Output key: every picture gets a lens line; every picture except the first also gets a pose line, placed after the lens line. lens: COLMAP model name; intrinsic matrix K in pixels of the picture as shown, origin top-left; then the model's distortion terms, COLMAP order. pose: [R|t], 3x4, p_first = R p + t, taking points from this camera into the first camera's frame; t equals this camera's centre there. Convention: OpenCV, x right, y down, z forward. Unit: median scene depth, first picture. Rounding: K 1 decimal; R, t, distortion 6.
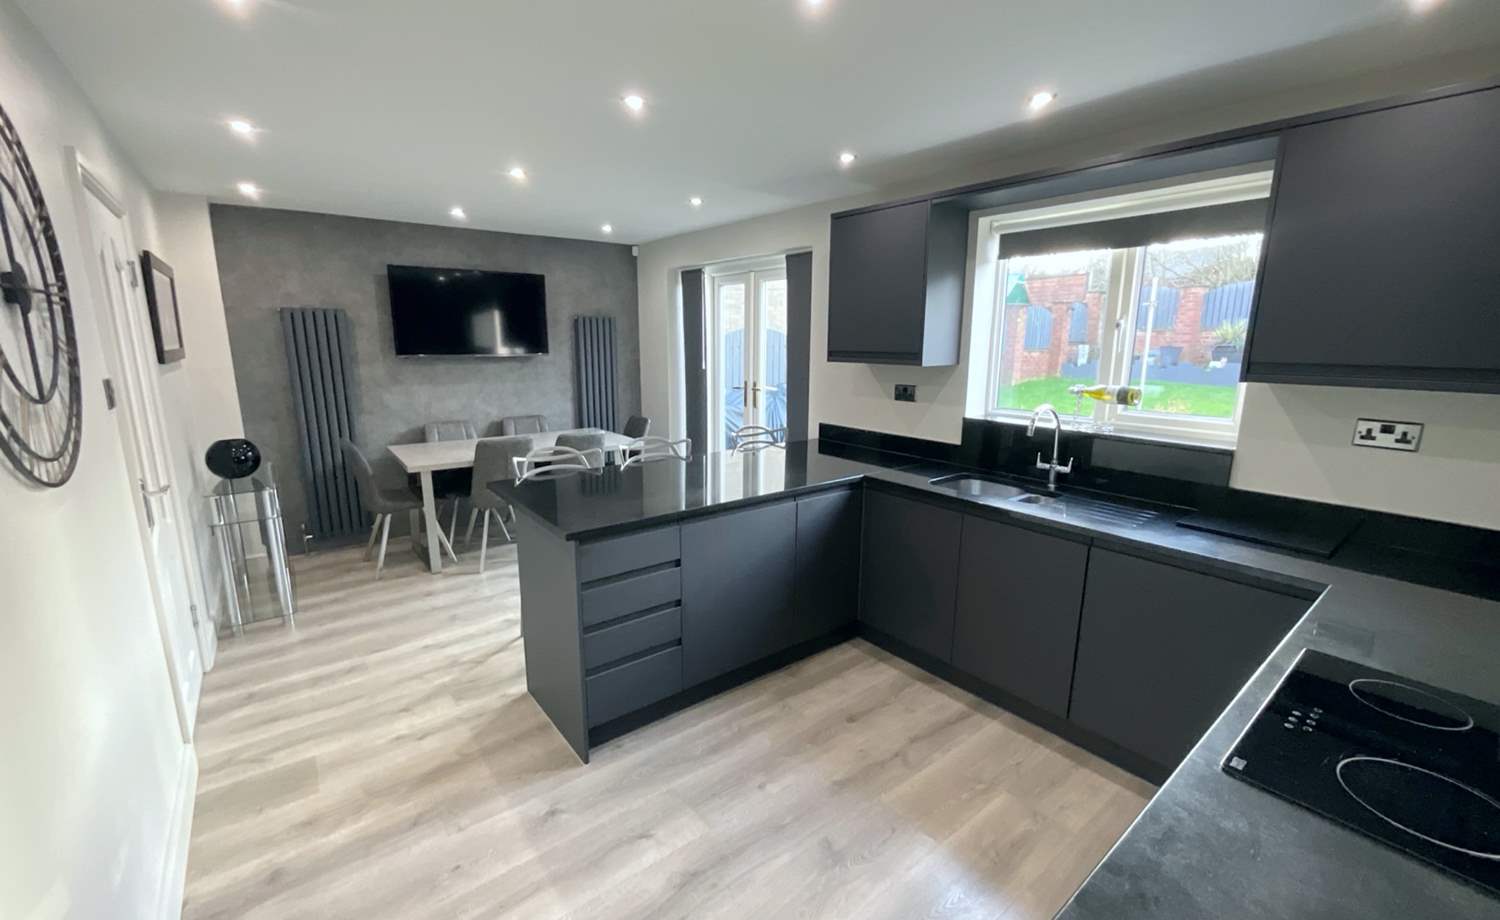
lens RADIAL K [[608.3, 0, 751.8], [0, 608.3, 459.0], [0, 0, 1]] dist [-0.003797, 0.001152]
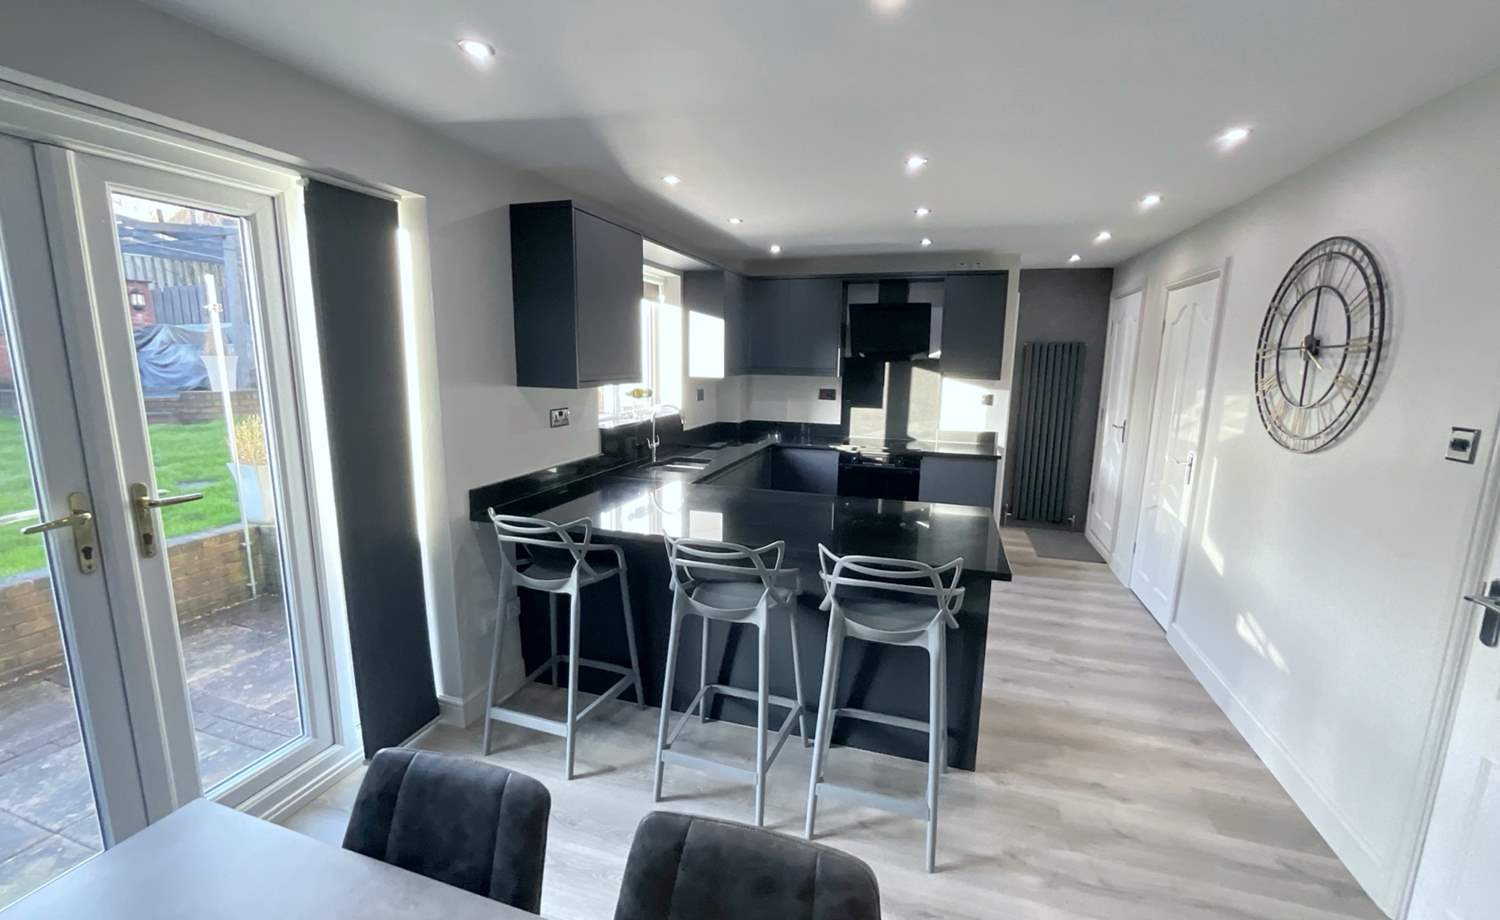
lens RADIAL K [[608.3, 0, 750.7], [0, 608.3, 456.8], [0, 0, 1]] dist [-0.003797, 0.001152]
pose [[-0.560857, -0.152813, 0.813688, -0.788134], [0.142058, 0.950480, 0.276420, -0.318621], [-0.815634, 0.270623, -0.511375, 1.511410]]
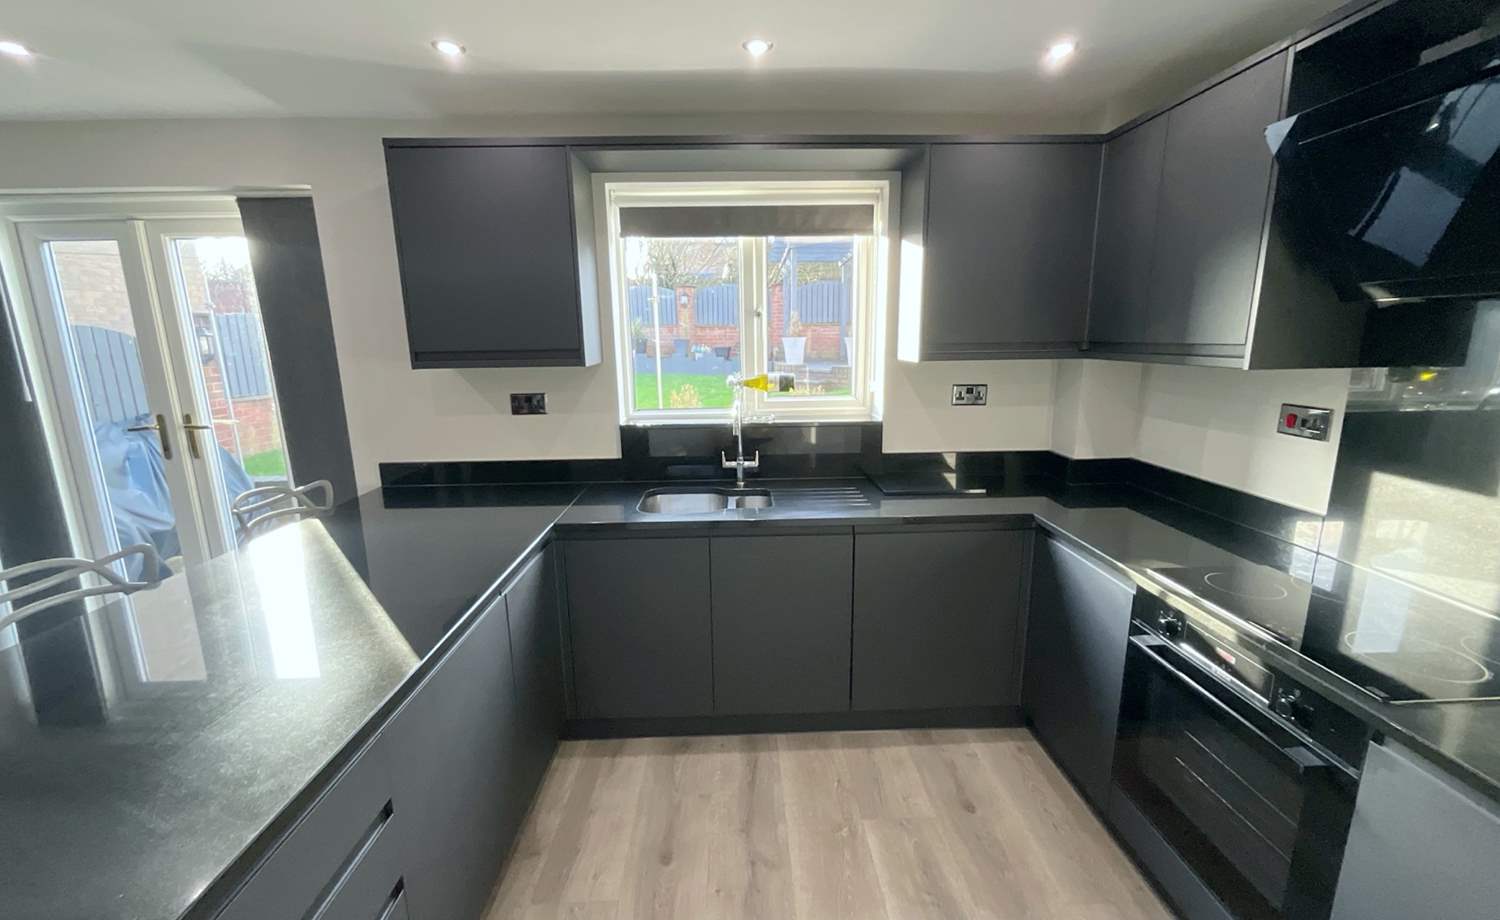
lens RADIAL K [[608.3, 0, 753.0], [0, 608.3, 459.1], [0, 0, 1]] dist [-0.003797, 0.001152]
pose [[0.597659, -0.176692, 0.782038, -0.224939], [0.174588, 0.980688, 0.088149, -0.071964], [-0.782510, 0.083851, 0.616965, 0.386632]]
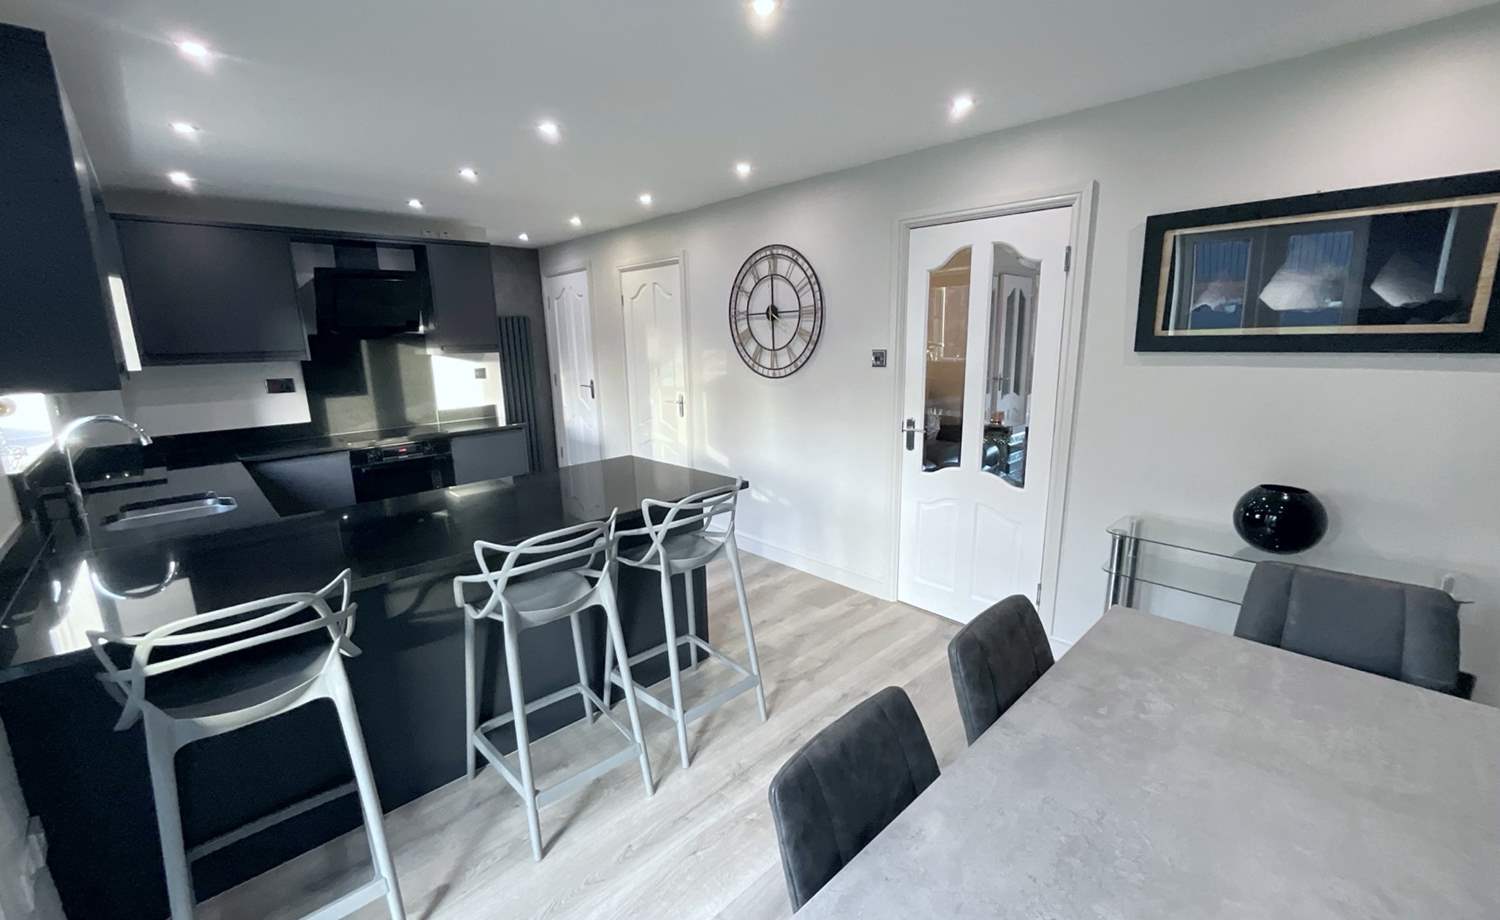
lens RADIAL K [[608.3, 0, 752.0], [0, 608.3, 454.1], [0, 0, 1]] dist [-0.003797, 0.001152]
pose [[-0.995869, 0.032829, -0.084660, -0.347401], [-0.002016, 0.924133, 0.382066, -0.347525], [0.090779, 0.380659, -0.920249, 1.776637]]
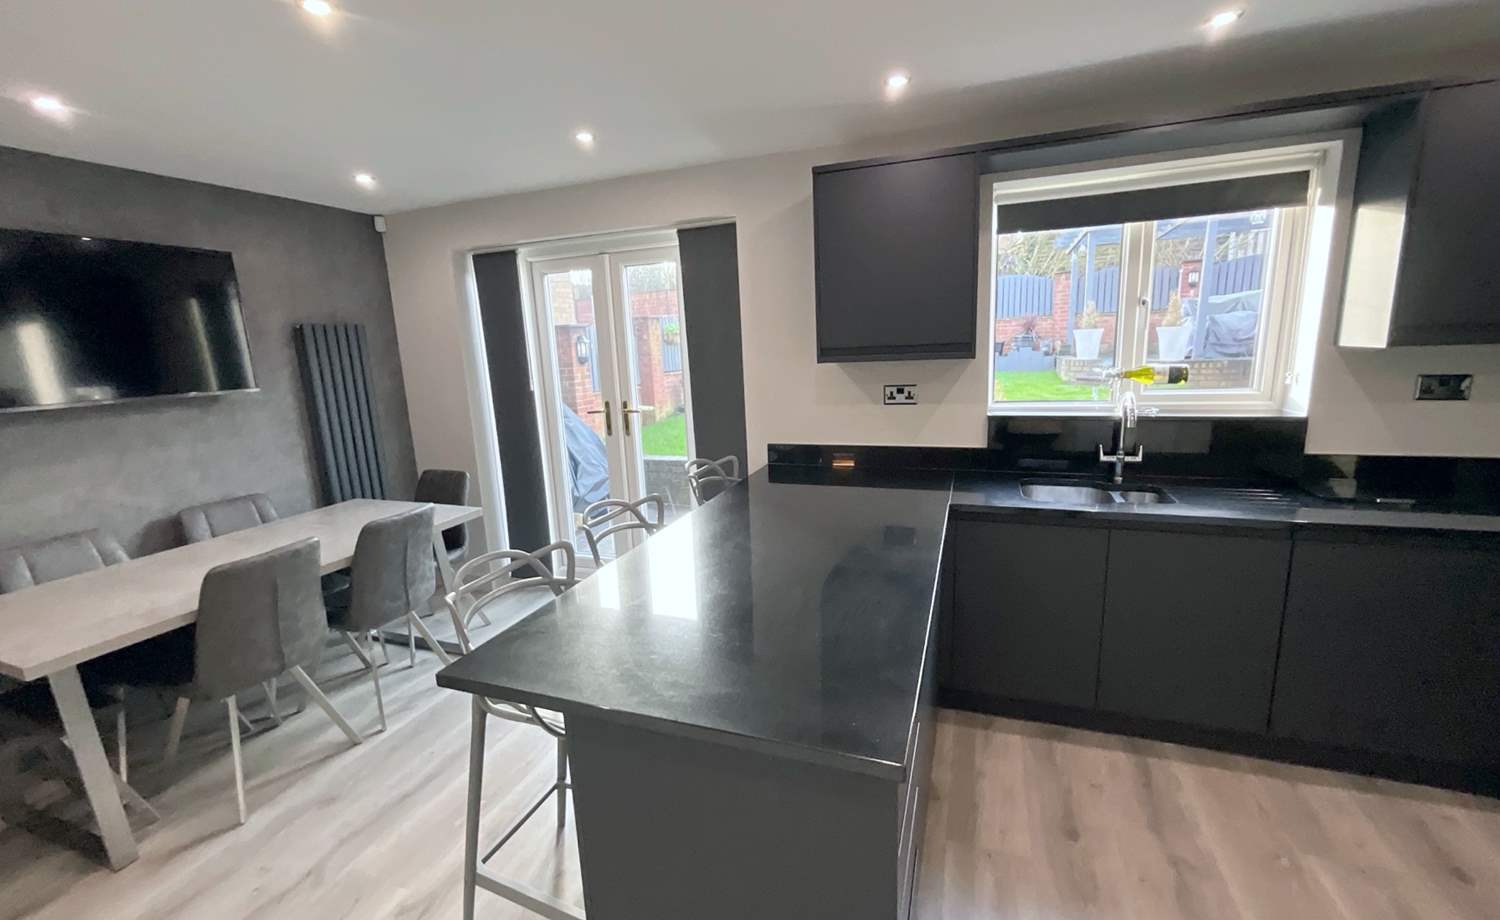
lens RADIAL K [[608.3, 0, 753.7], [0, 608.3, 458.4], [0, 0, 1]] dist [-0.003797, 0.001152]
pose [[0.852649, -0.142967, 0.502544, -0.419004], [0.150364, 0.988288, 0.026036, -0.090392], [-0.500380, 0.053365, 0.864159, 0.471755]]
